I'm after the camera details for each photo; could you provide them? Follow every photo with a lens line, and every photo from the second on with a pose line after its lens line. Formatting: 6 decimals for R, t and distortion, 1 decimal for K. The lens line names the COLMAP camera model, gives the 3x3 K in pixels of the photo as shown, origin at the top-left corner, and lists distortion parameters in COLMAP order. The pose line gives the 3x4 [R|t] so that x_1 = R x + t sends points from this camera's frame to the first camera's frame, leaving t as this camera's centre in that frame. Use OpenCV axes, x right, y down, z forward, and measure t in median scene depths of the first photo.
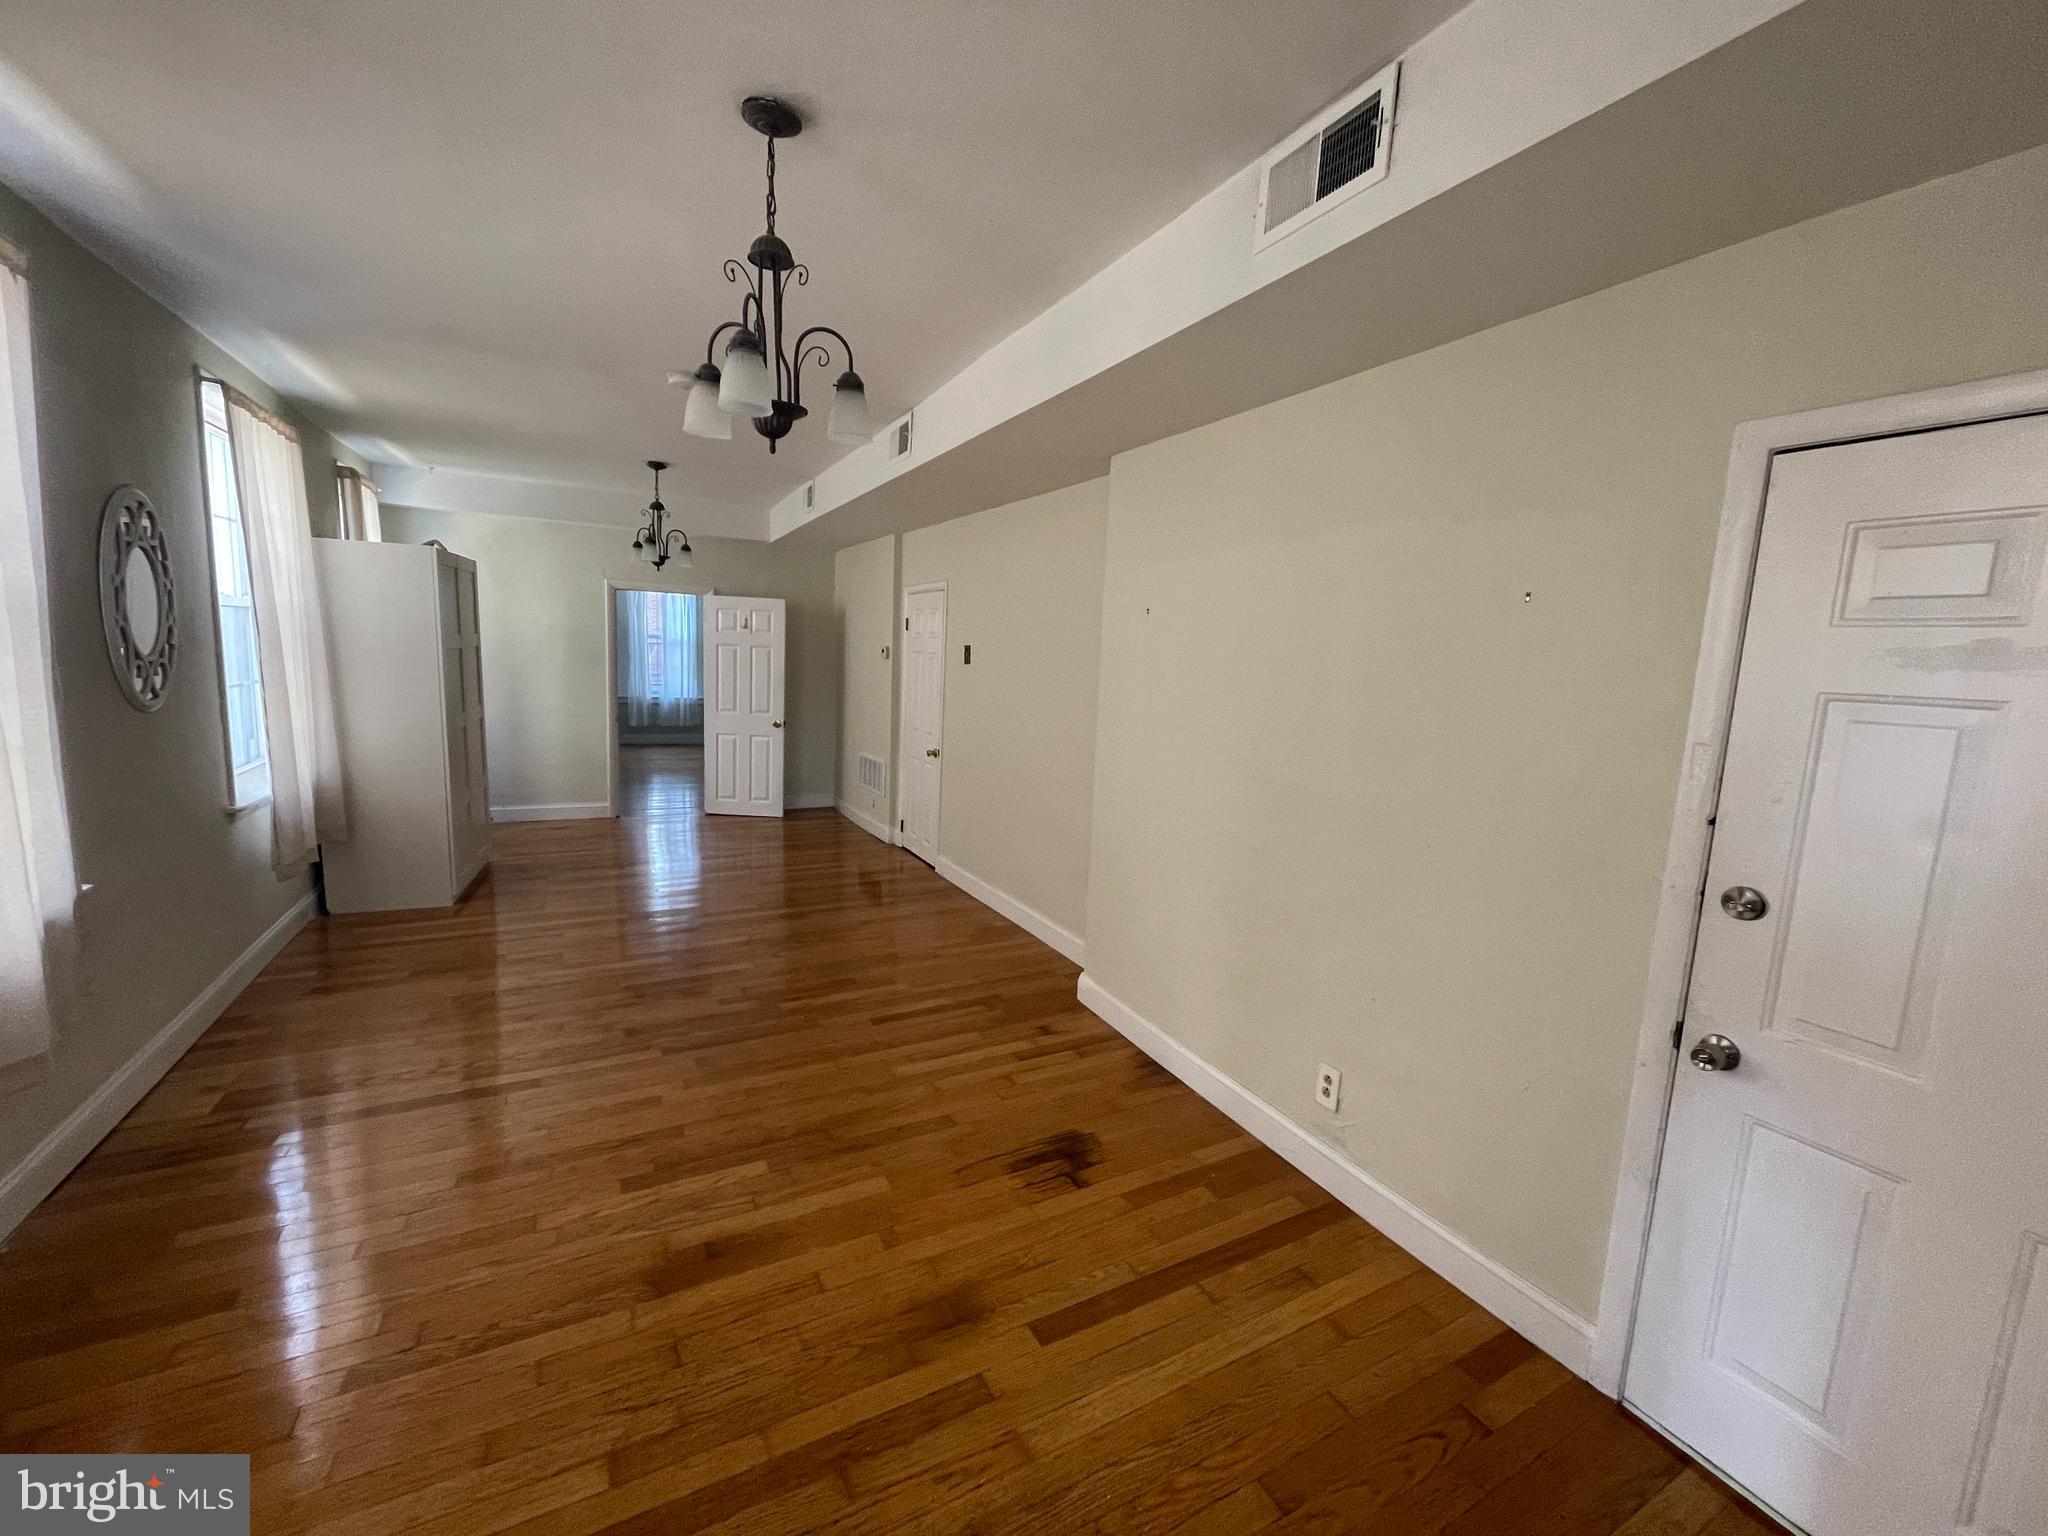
lens RADIAL K [[823.0, 0, 1023.5], [0, 823.0, 764.0], [0, 0, 1]] dist [-0.000189, -0.000175]
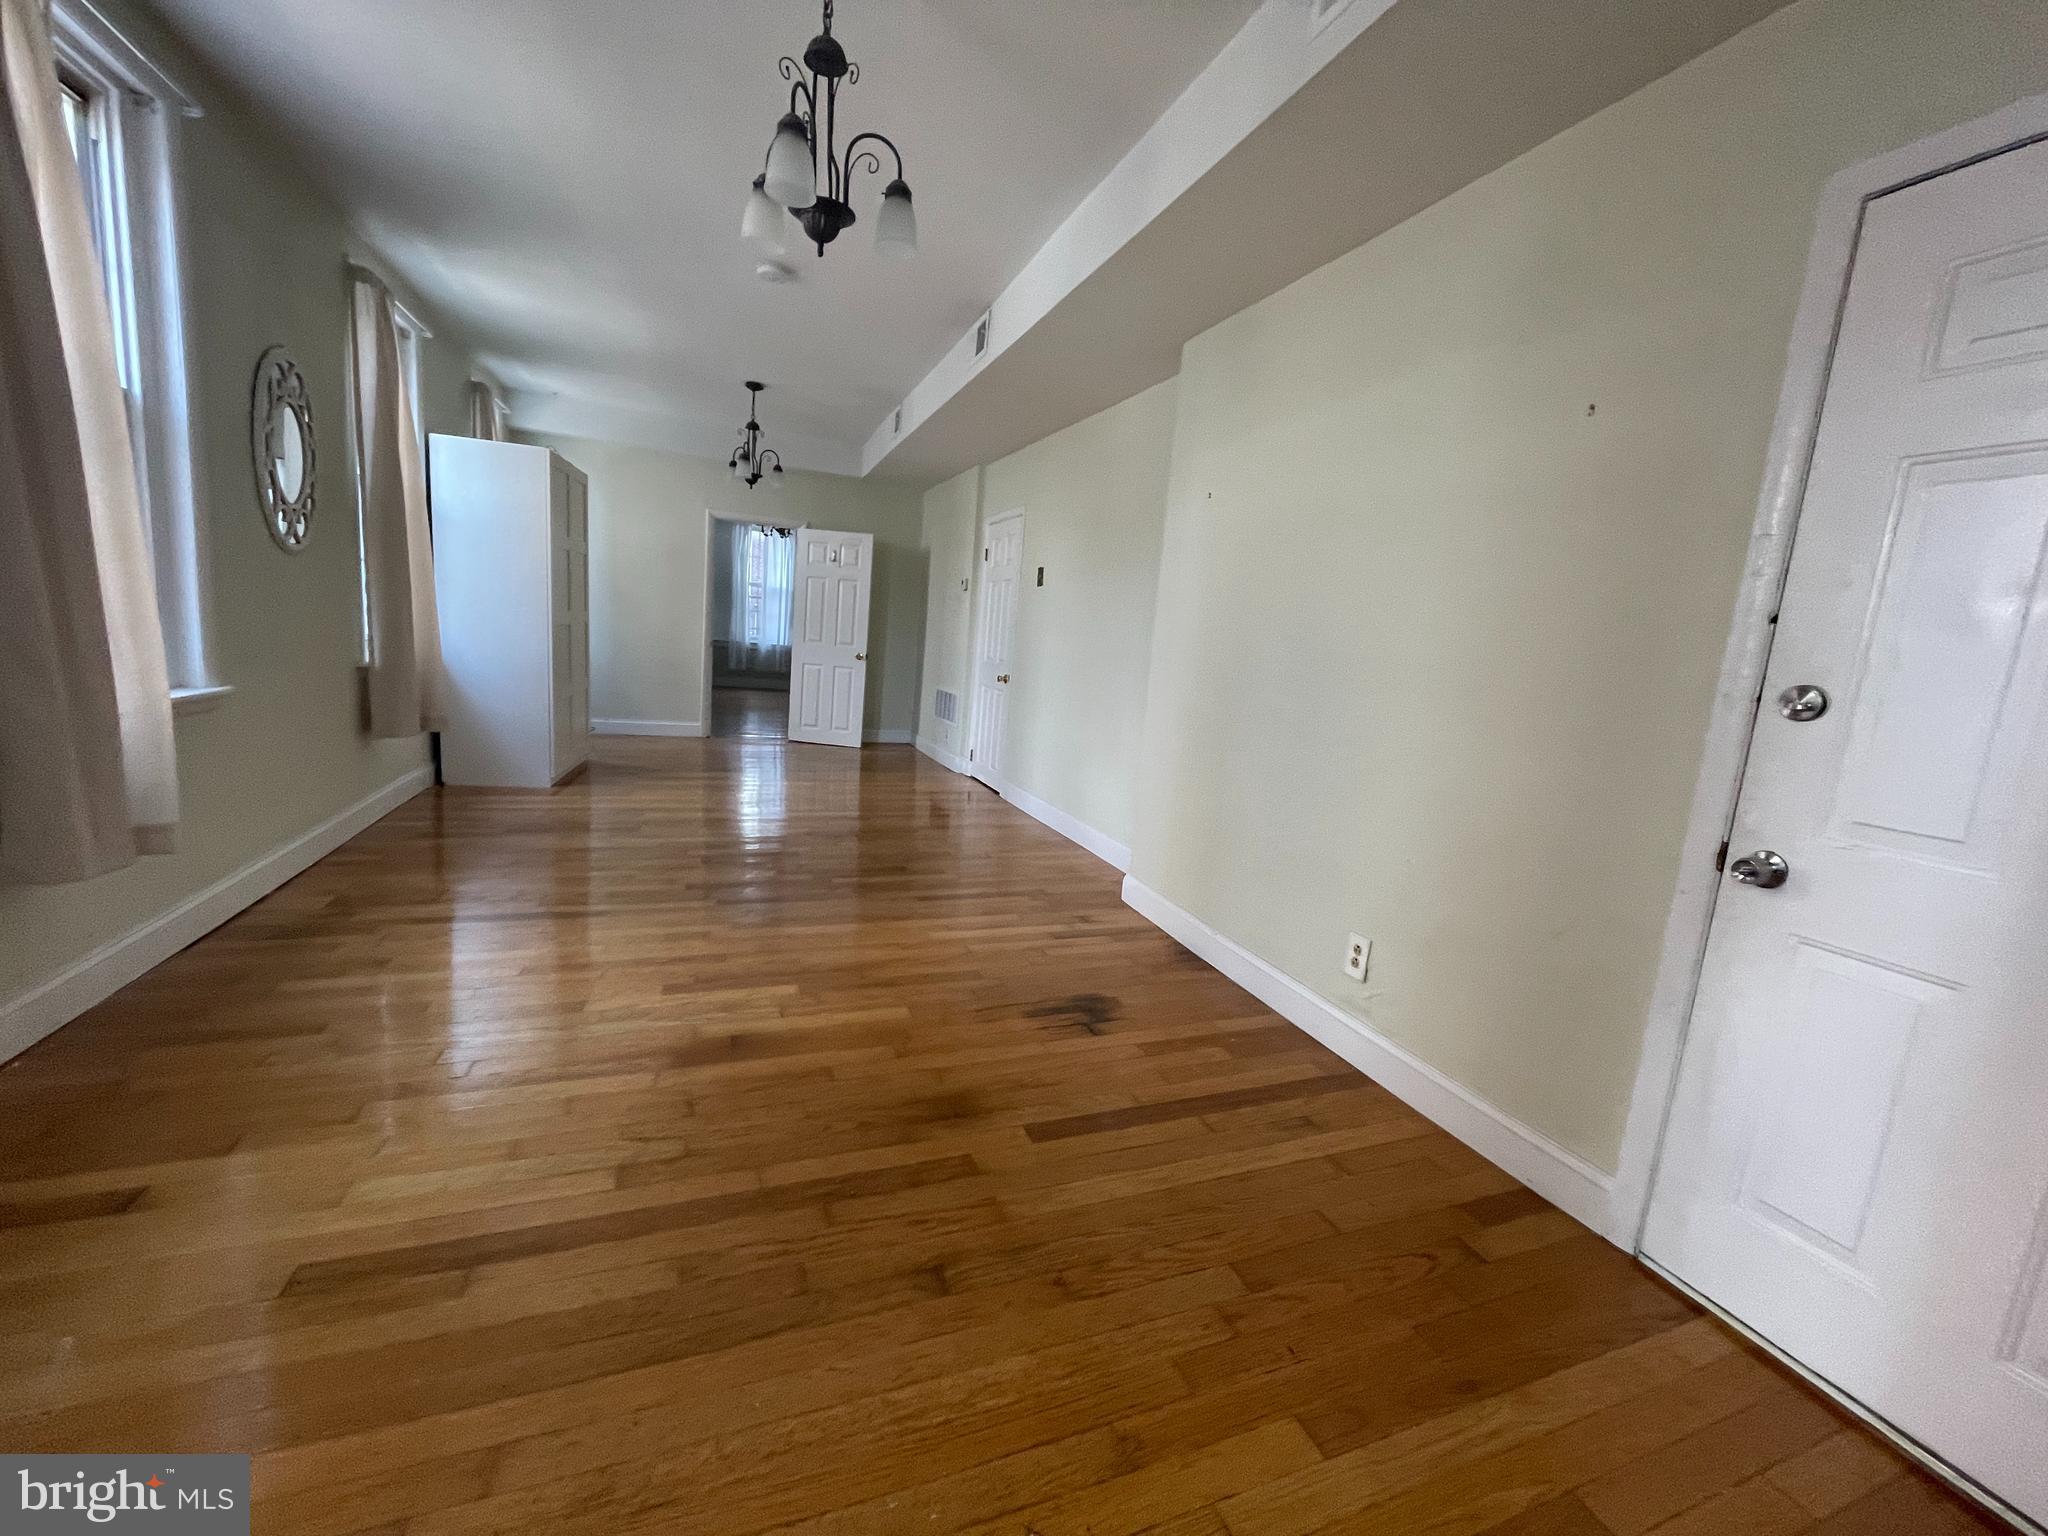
lens RADIAL K [[823.0, 0, 1024.2], [0, 823.0, 765.5], [0, 0, 1]] dist [-0.000189, -0.000175]
pose [[0.992412, 0.055681, -0.109623, 0.071338], [-0.054107, 0.998386, 0.017283, 0.165071], [0.110408, -0.011221, 0.993823, -0.006208]]
